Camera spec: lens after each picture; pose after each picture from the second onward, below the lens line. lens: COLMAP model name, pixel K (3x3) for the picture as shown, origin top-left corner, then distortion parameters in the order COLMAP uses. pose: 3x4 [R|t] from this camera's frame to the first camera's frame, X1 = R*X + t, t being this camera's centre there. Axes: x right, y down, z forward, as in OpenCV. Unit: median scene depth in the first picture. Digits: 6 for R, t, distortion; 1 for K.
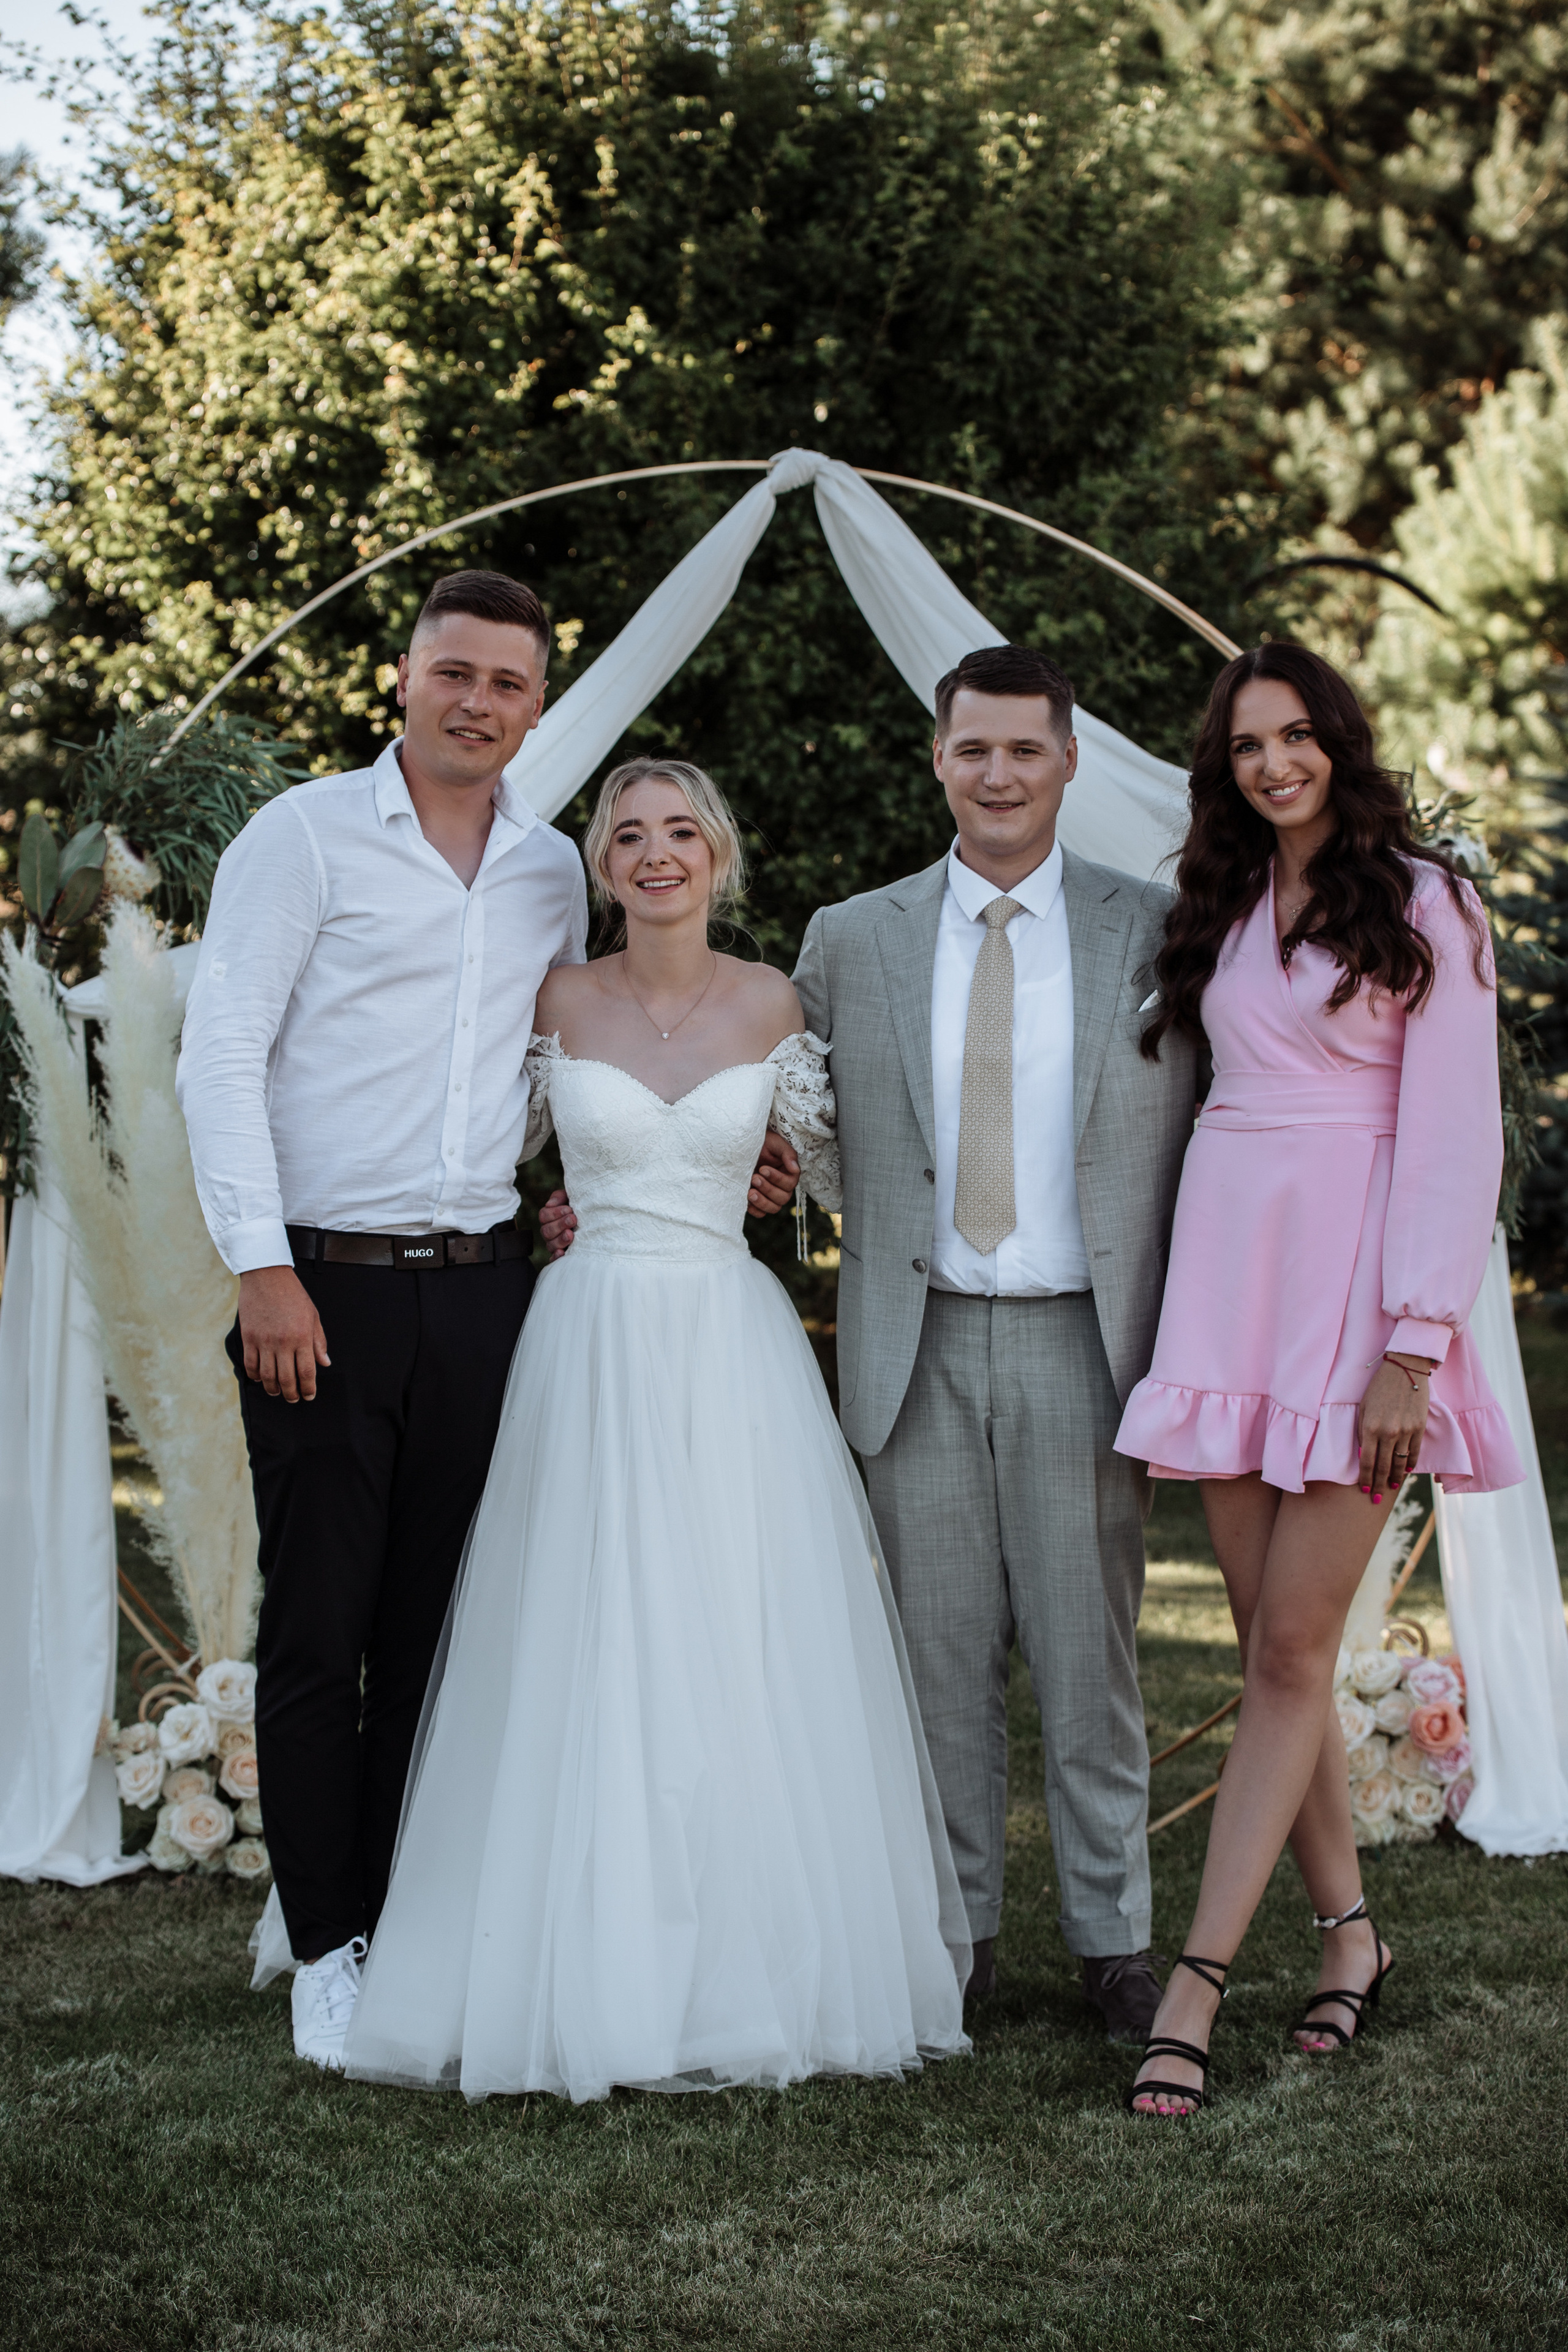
lens RADIAL K [[4891.6, 0, 784.0], [0, 4891.6, 1176.0], [0, 0, 1]] dist [-0.134501, -0.174497]
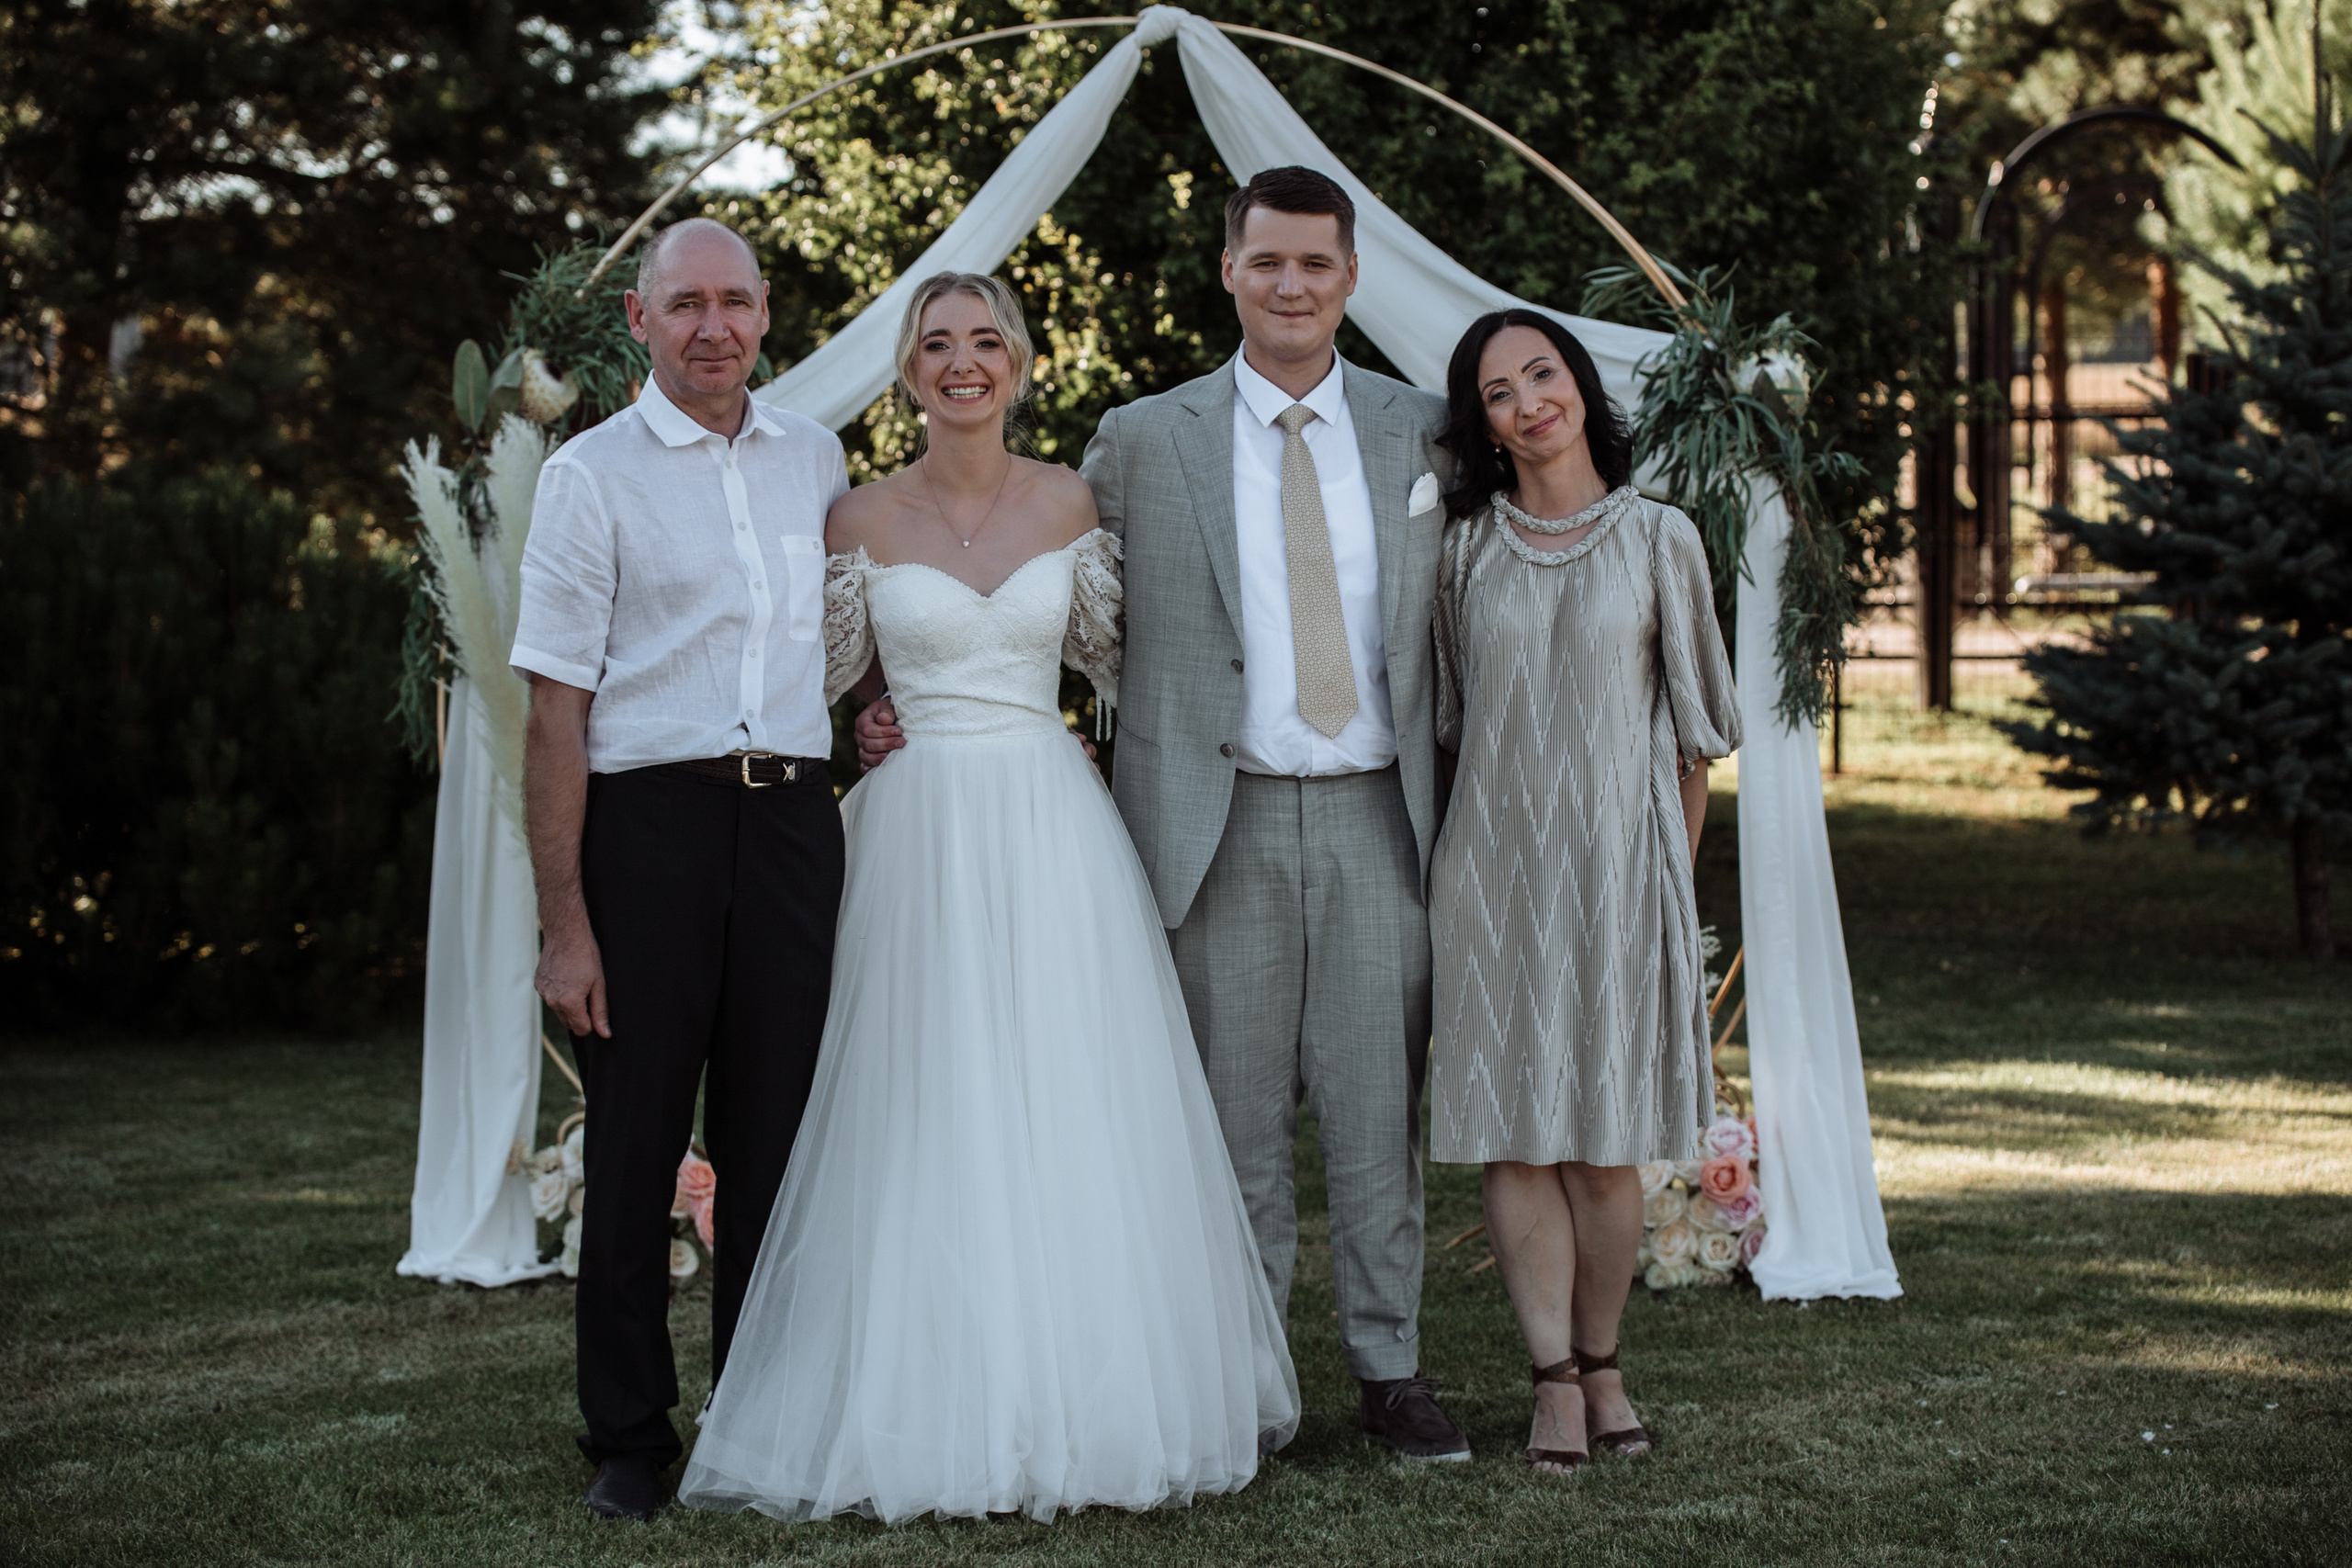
lens RADIAL K [[4745.4, 0, 1152.4], [0, 4745.4, 814.3], [0, 0, 1]] dist [-0.072257, -0.655396]
pose [[0.986617, 0.011031, -0.162678, 0.117690], [-0.008166, 0.999800, 0.018270, 0.009244], [0.162847, -0.016697, 0.986510, -0.037931]]
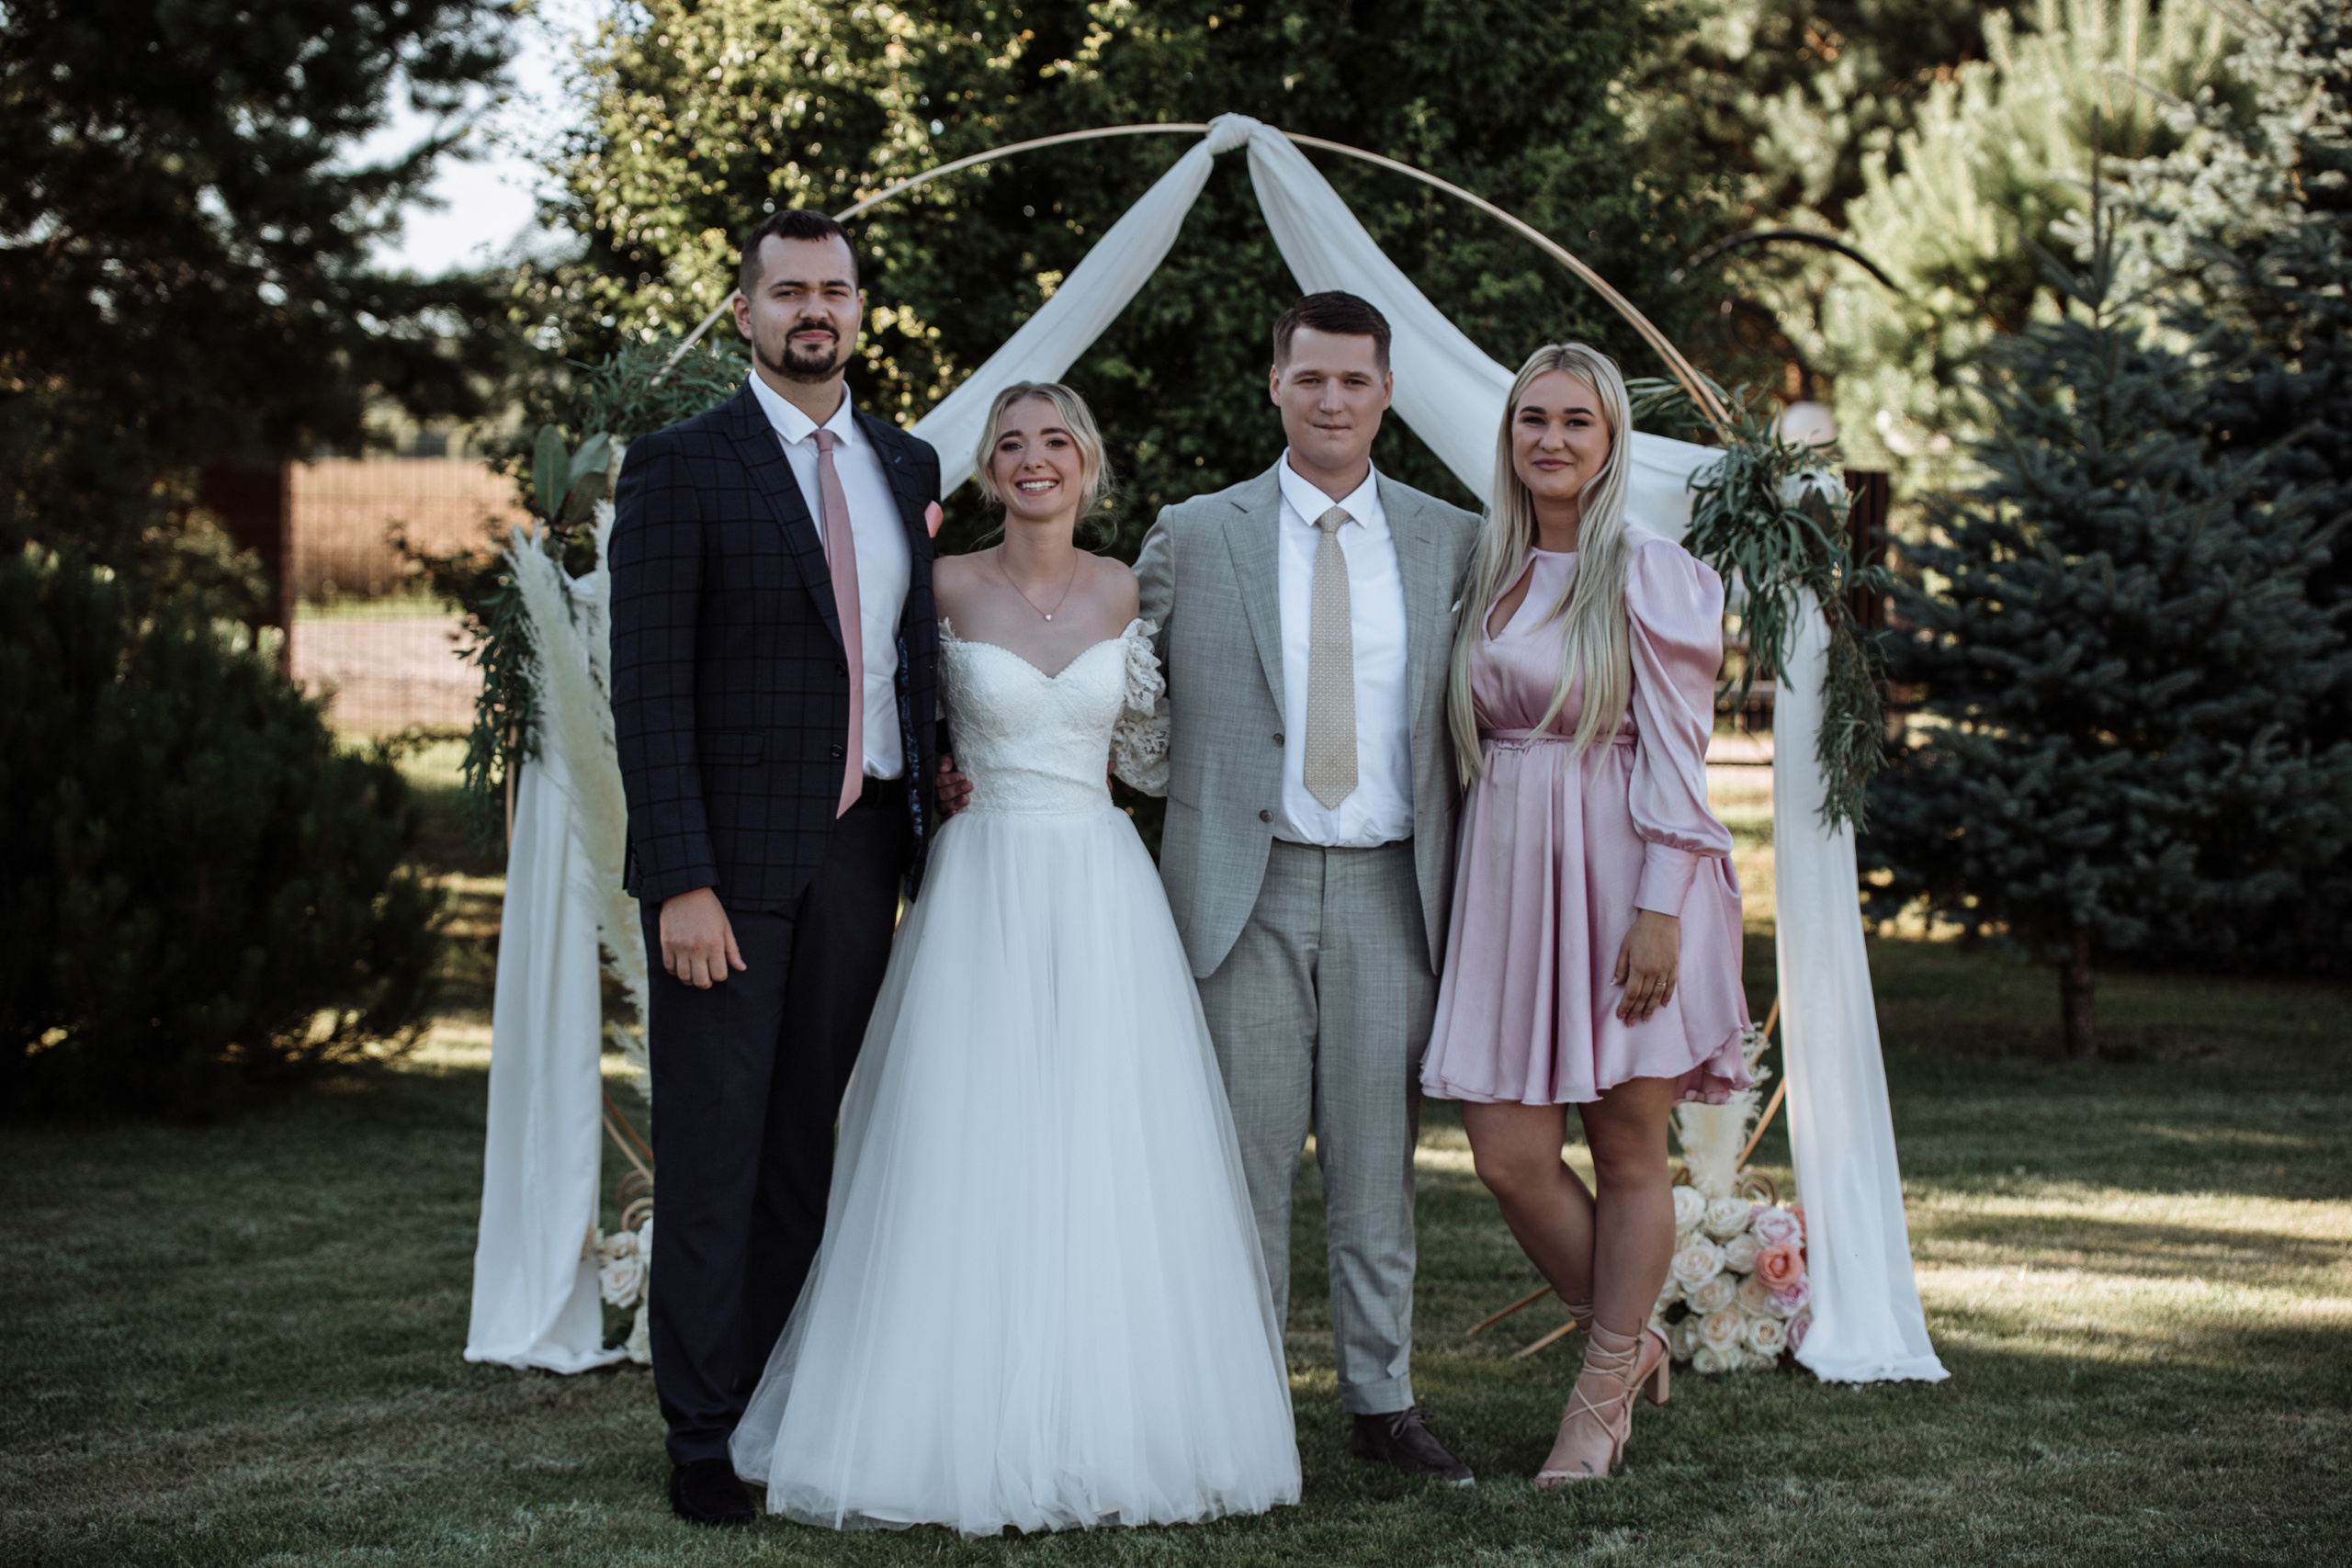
lens RADIAL K [[4780.3, 0, 1176.0], [0, 4780.3, 784.0], [0, 0, 1]] dist [-0.188193, 0.655289]
pose [[0.999394, 0.021911, -0.027035, 0.015058], [-0.022194, 0.999701, -0.010214, 0.011047], [0.026803, 0.010808, 0.999582, -0.063377]]
